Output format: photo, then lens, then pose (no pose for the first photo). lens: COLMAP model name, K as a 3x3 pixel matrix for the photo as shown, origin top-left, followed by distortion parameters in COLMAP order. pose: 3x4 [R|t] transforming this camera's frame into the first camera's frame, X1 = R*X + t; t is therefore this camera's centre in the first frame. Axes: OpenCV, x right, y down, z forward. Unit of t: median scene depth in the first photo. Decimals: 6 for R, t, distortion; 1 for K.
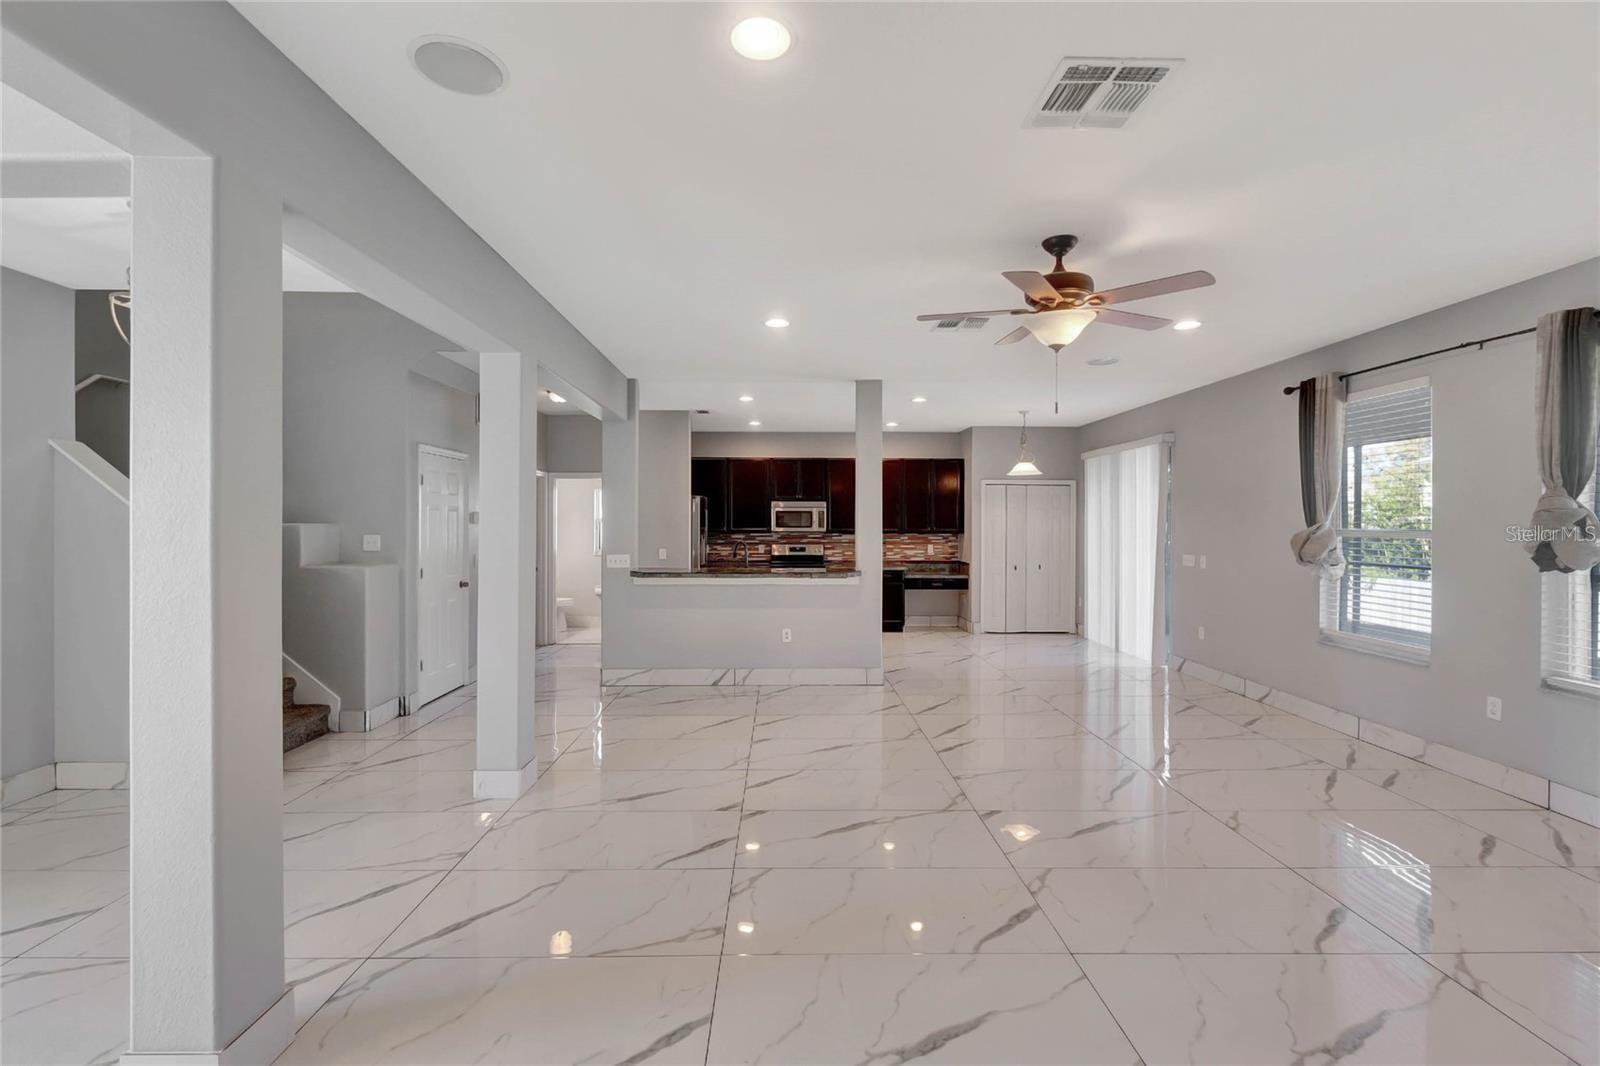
lens RADIAL K [[698.9, 0, 804.2], [0, 698.9, 521.2], [0, 0, 1]] dist [-0.001401, -0.000309]
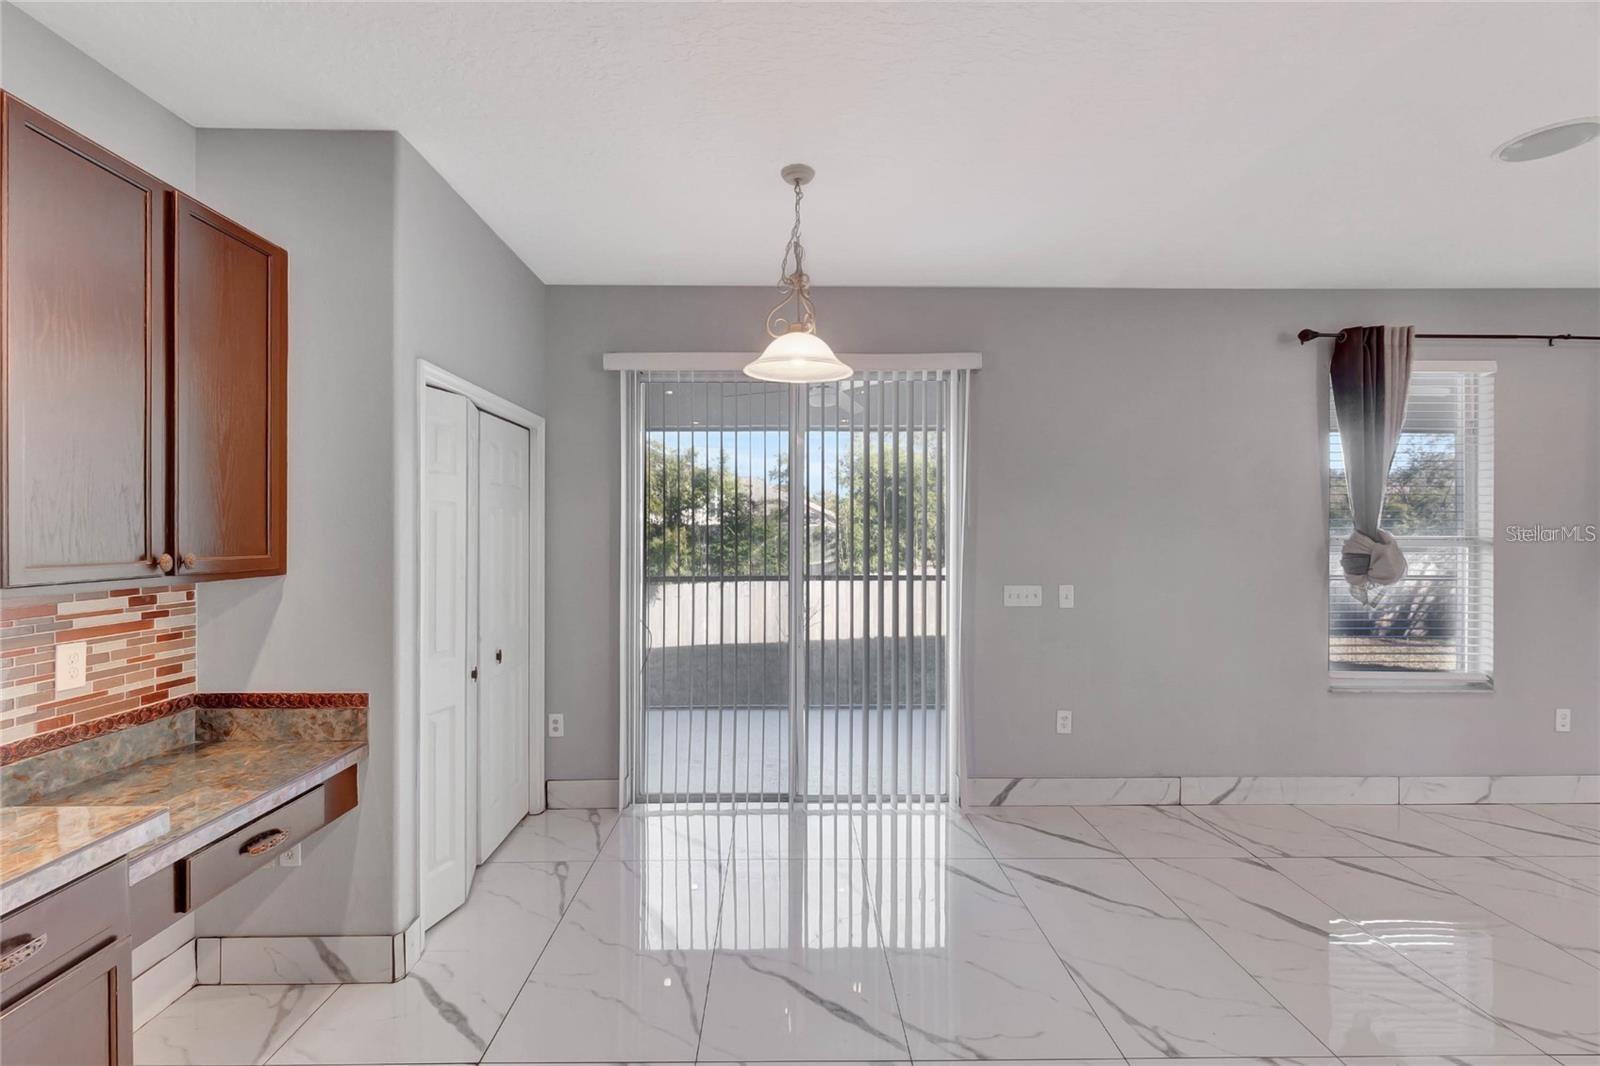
lens RADIAL K [[698.9, 0, 797.7], [0, 698.9, 527.5], [0, 0, 1]] dist [-0.001401, -0.000309]
pose [[0.028459, -0.000296, 0.999595, -0.004396], [-0.002999, 0.999995, 0.000382, 0.002815], [-0.999590, -0.003009, 0.028458, 1.367957]]
